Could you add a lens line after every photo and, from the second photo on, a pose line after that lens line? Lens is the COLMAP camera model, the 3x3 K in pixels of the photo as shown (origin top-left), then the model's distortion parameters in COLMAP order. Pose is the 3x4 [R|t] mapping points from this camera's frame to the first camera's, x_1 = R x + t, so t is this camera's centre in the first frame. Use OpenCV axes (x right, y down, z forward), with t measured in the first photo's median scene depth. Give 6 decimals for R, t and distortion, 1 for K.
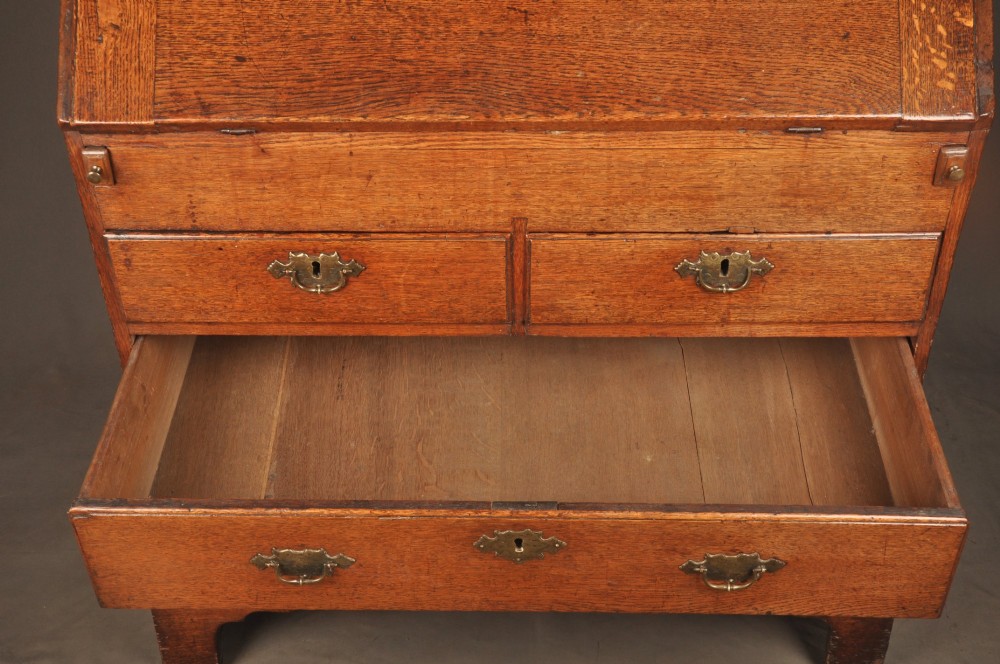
lens RADIAL K [[1310.0, 0, 500.0], [0, 1310.0, 332.0], [0, 0, 1]] dist [0.042769, 0.431099]
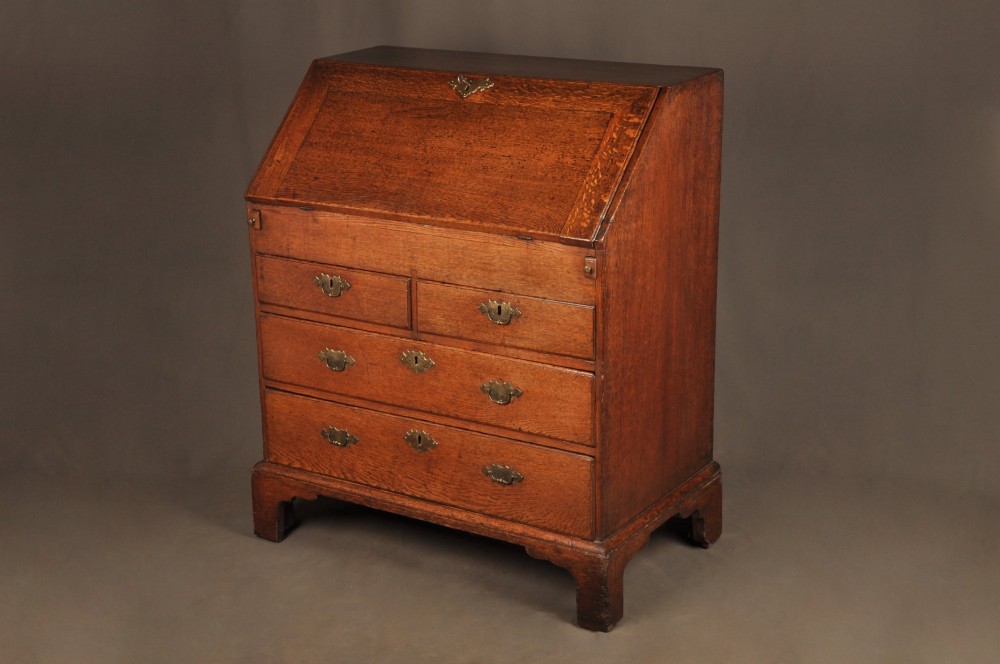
lens RADIAL K [[1550.4, 0, 500.0], [0, 1550.4, 332.0], [0, 0, 1]] dist [0.217405, 0.013023]
pose [[0.854992, 0.151027, -0.496165, 1.397233], [-0.304905, 0.920251, -0.245299, 0.575784], [0.419550, 0.361011, 0.832856, -0.955788]]
